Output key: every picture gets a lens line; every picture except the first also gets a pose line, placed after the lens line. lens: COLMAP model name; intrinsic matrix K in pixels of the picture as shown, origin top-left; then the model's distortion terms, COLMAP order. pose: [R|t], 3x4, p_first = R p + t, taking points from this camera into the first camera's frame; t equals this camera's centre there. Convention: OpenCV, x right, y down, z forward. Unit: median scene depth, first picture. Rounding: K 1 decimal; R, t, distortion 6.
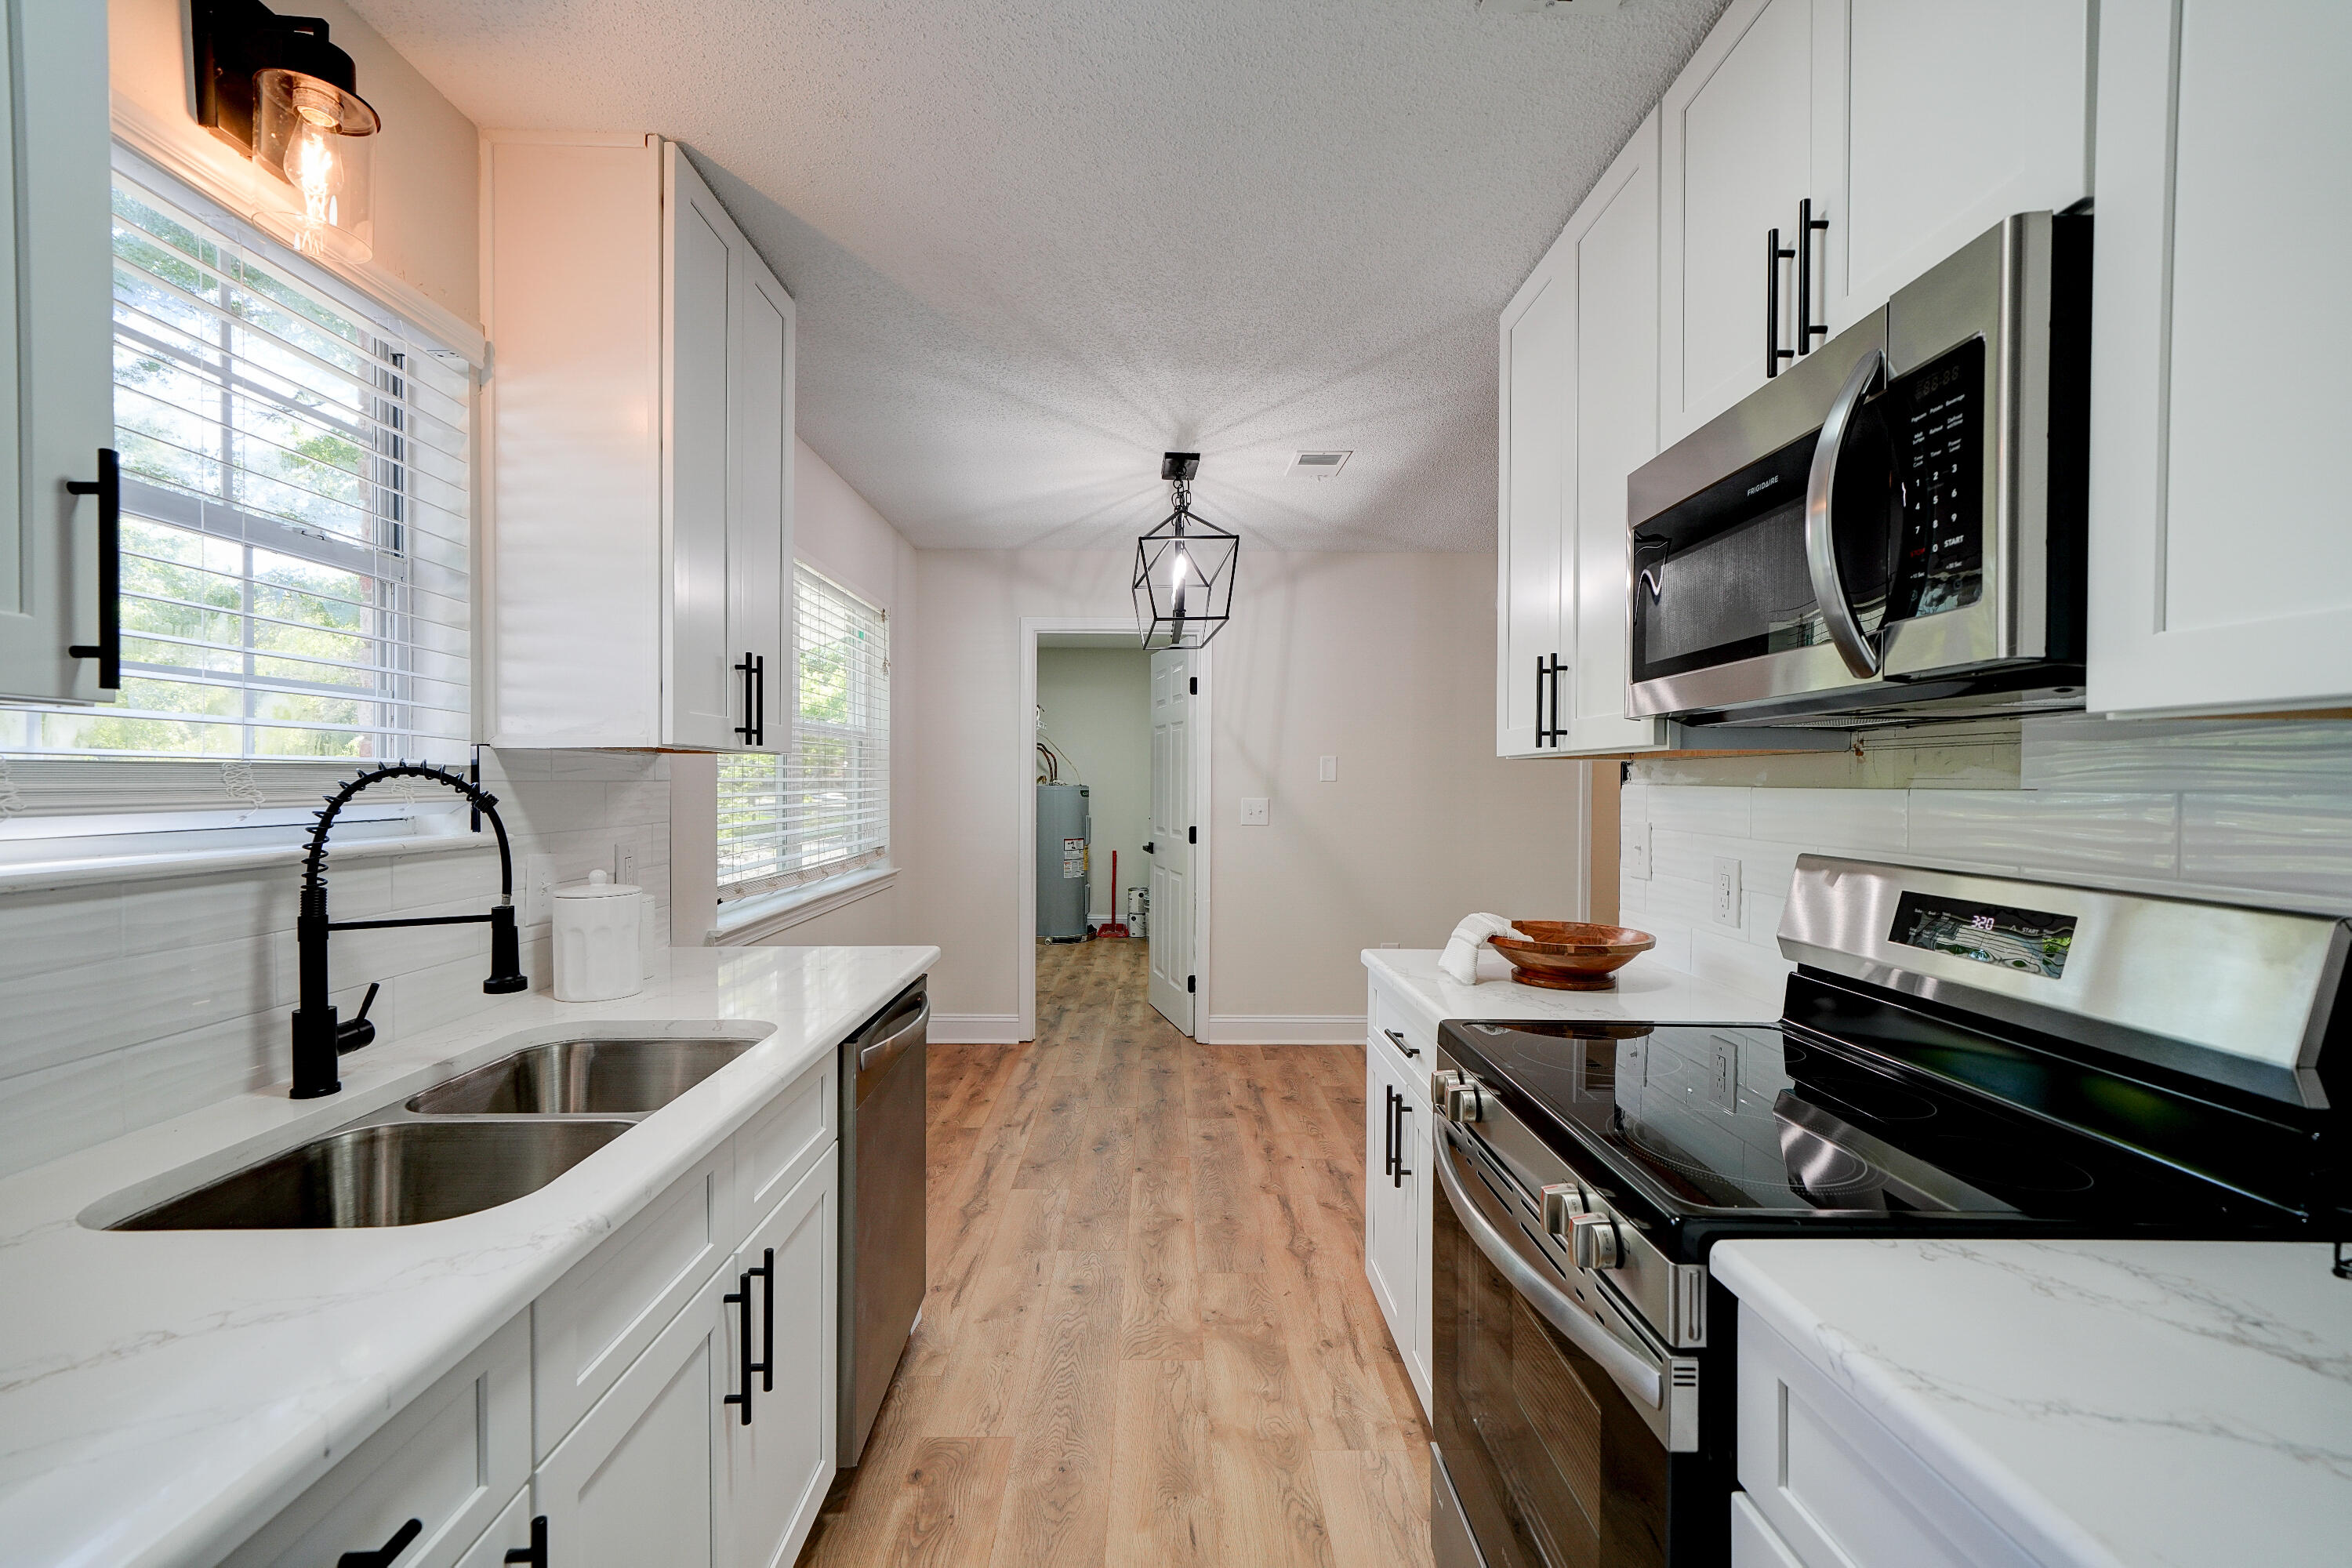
lens RADIAL K [[1003.9, 0, 1174.9], [0, 1003.9, 788.8], [0, 0, 1]] dist [0.000286, 0.000094]
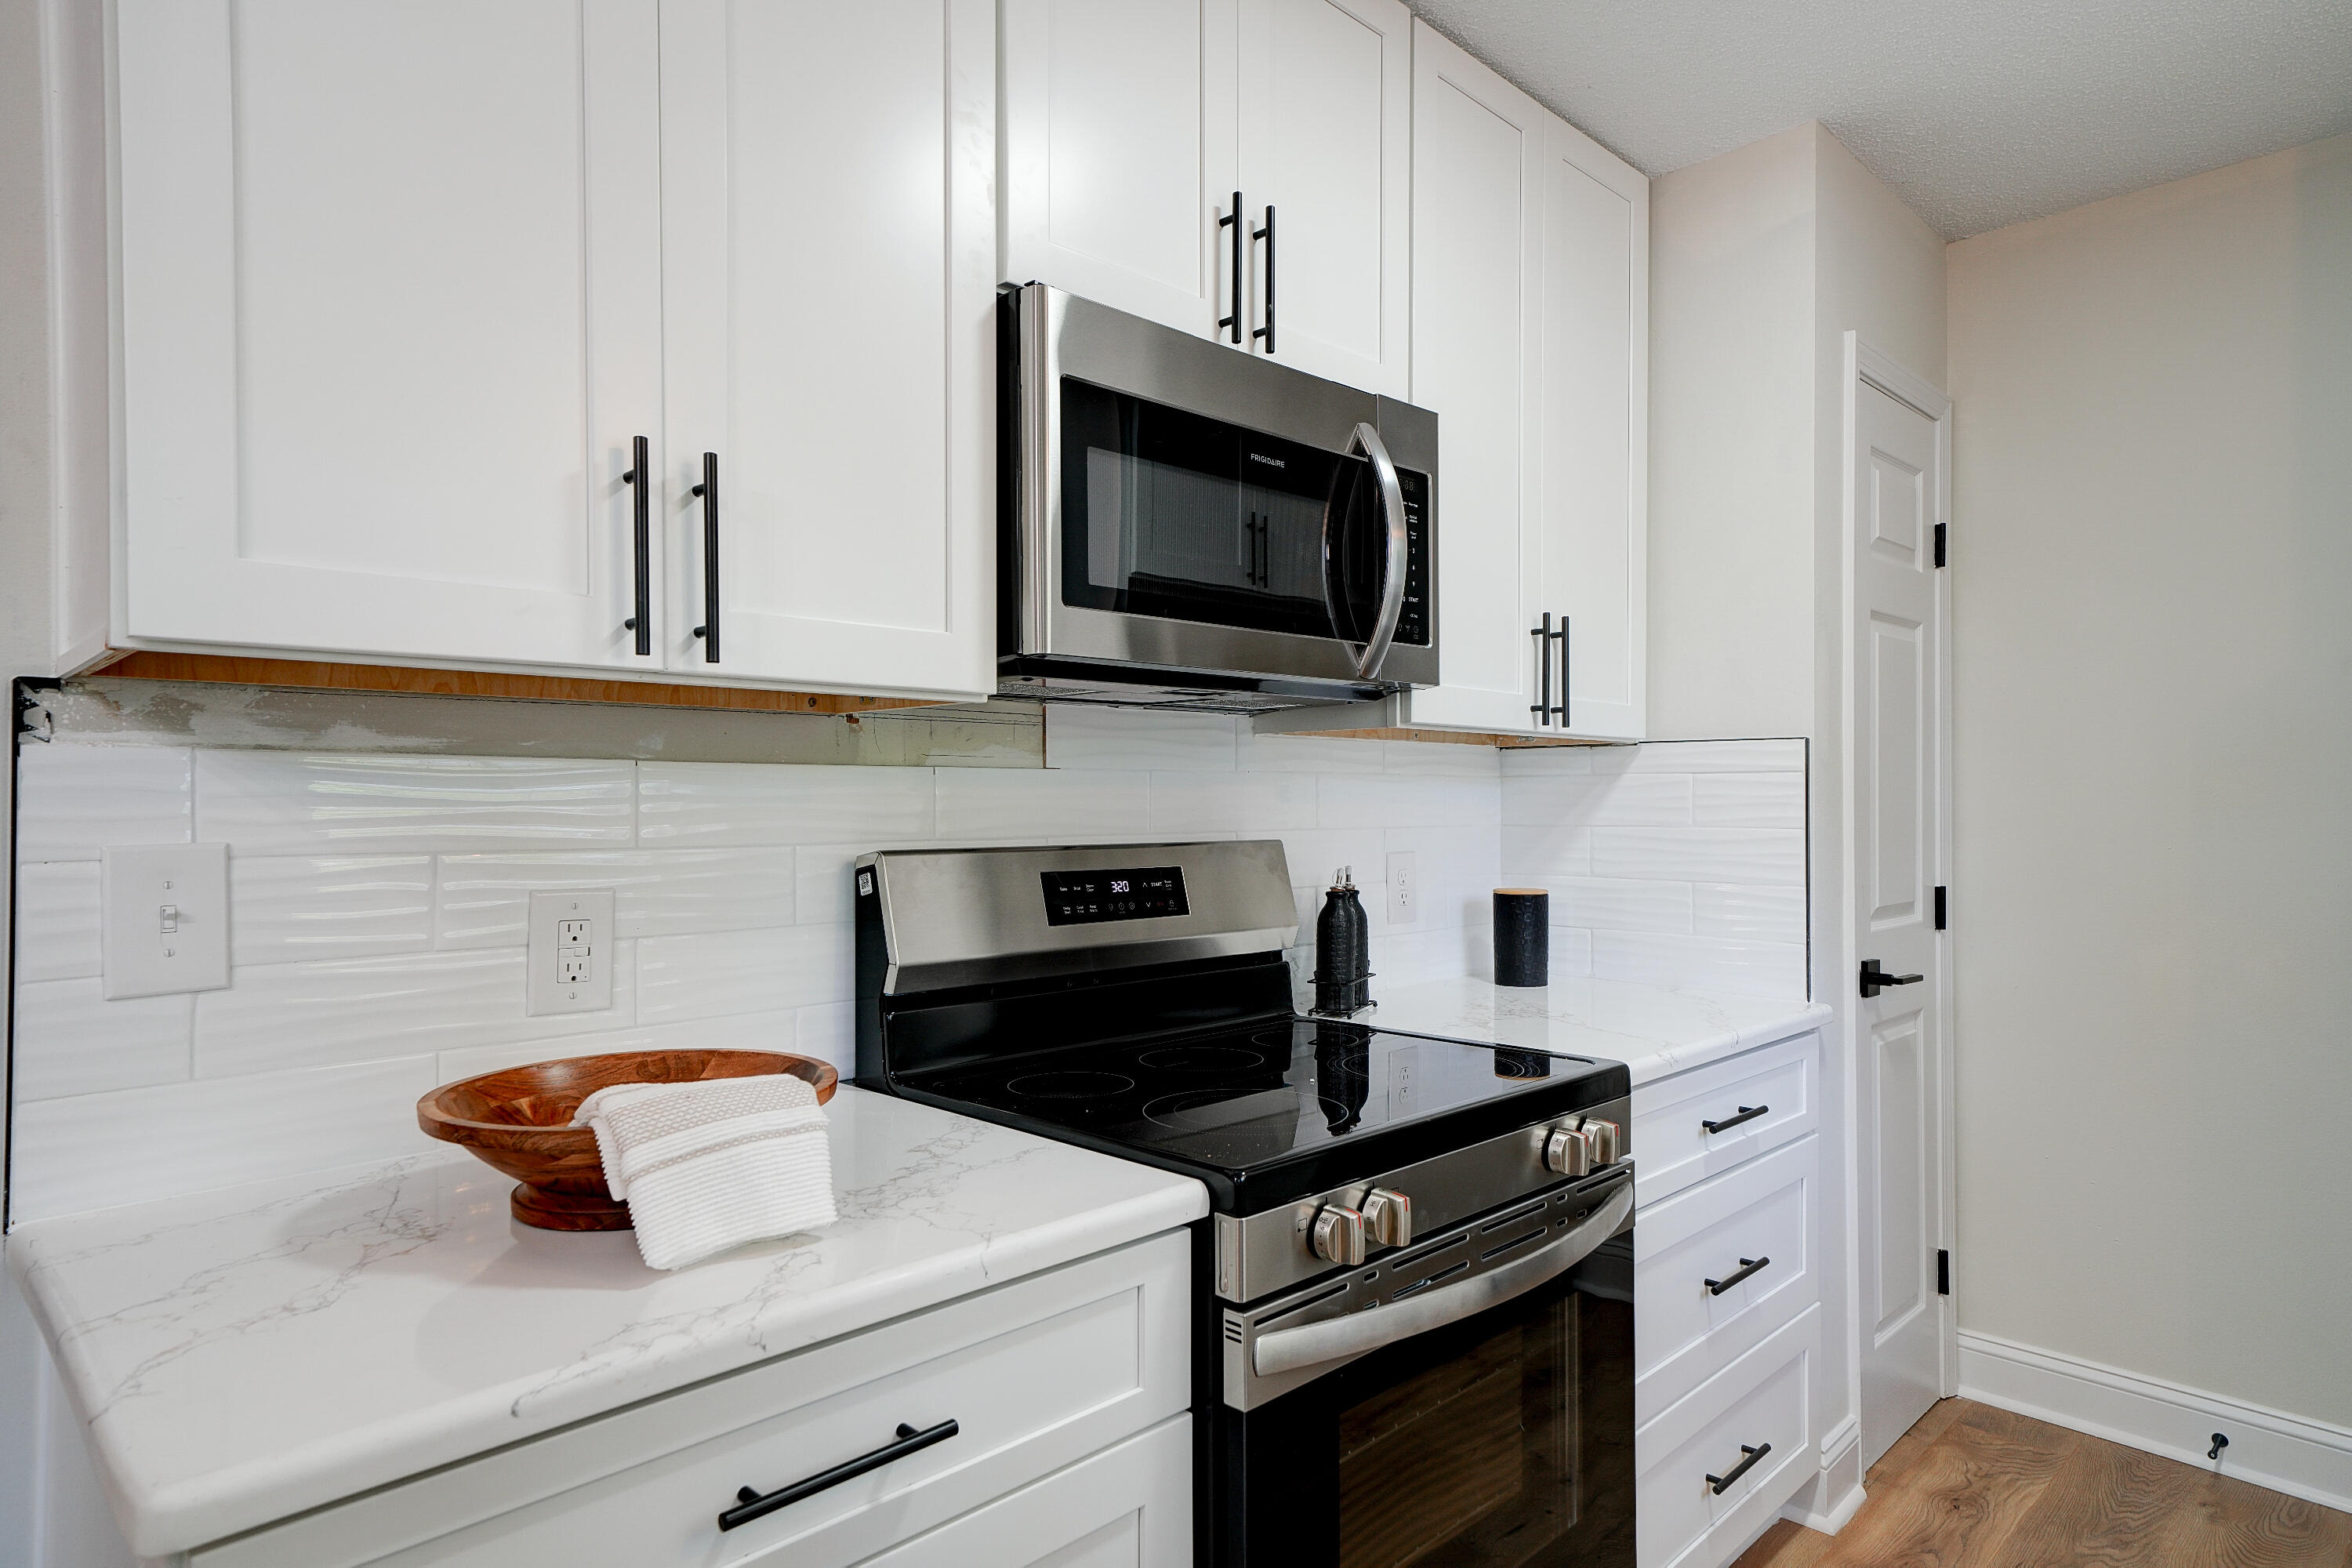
lens RADIAL K [[1323.8, 0, 1163.6], [0, 1323.8, 794.5], [0, 0, 1]] dist [0.017570, 0.003353]
pose [[-0.677198, -0.000120, 0.735801, -0.111962], [0.005690, 0.999969, 0.005401, 0.008333], [-0.735779, 0.007844, -0.677176, 0.698894]]
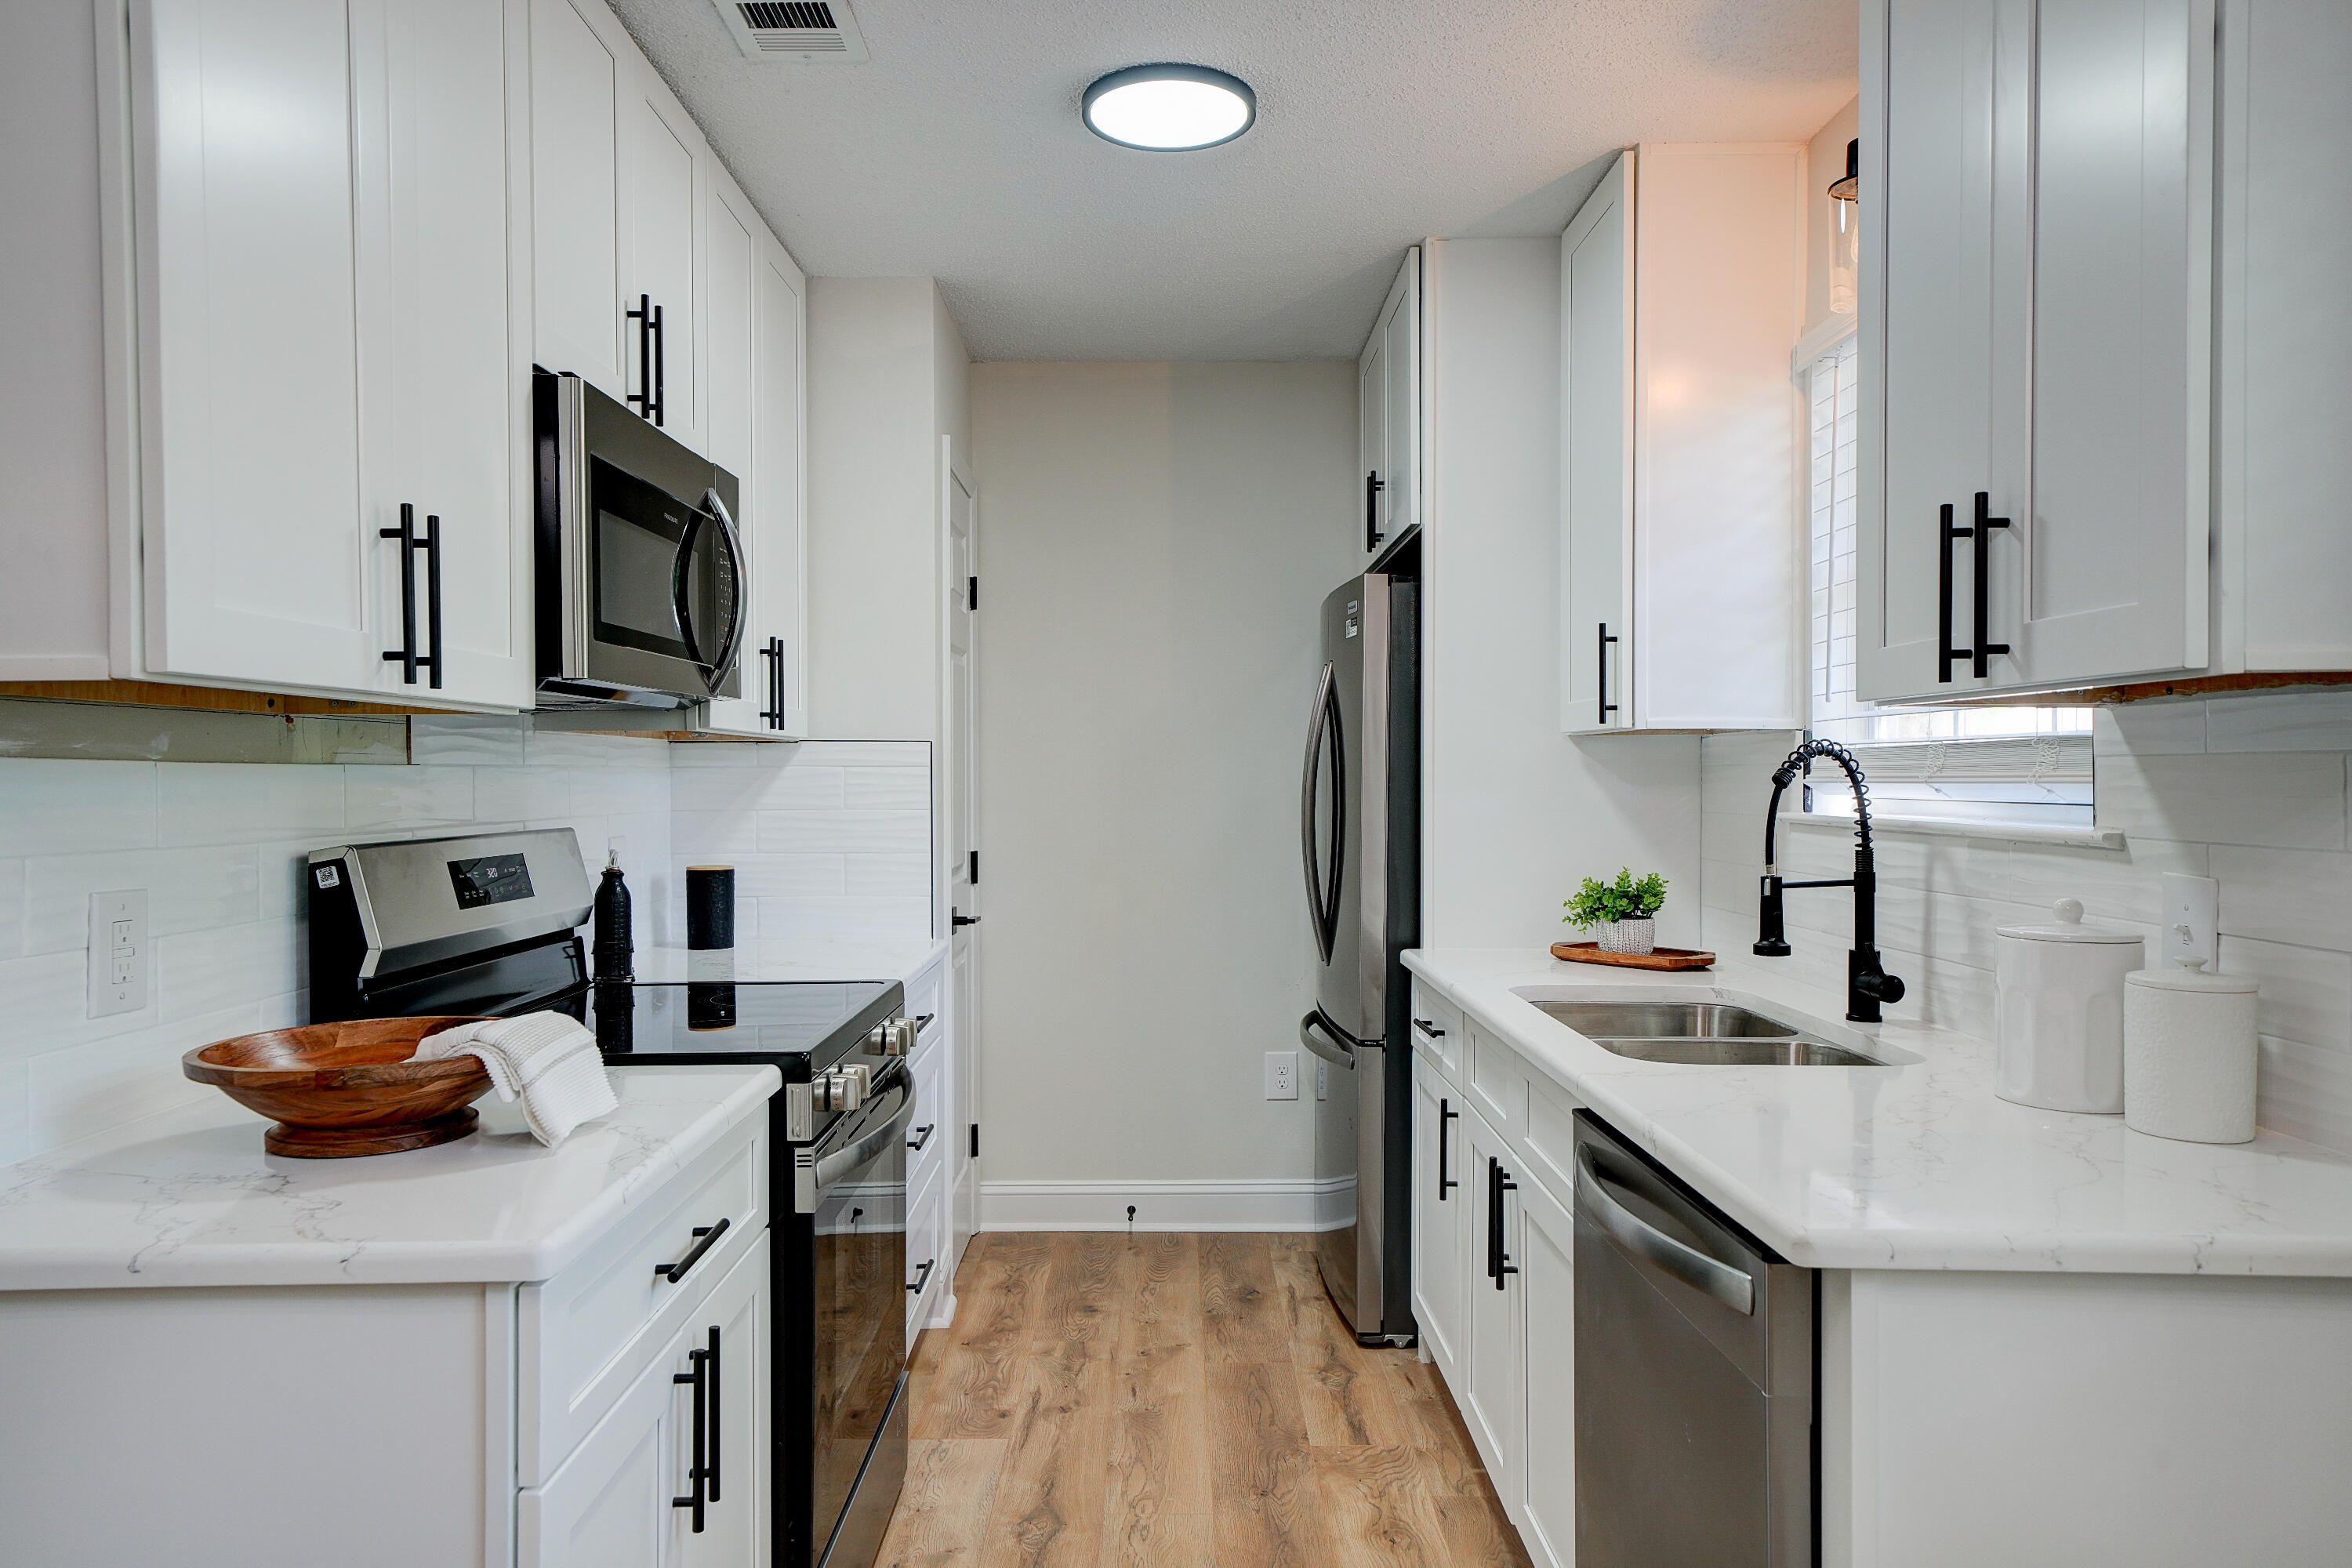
lens RADIAL K [[1580.5, 0, 1177.6], [0, 1580.5, 785.5], [0, 0, 1]] dist [0.011834, 0.001518]
pose [[-0.999957, -0.003138, 0.008703, -0.018512], [-0.002986, 0.999844, 0.017426, -0.003329], [-0.008757, 0.017399, -0.999810, 1.044467]]
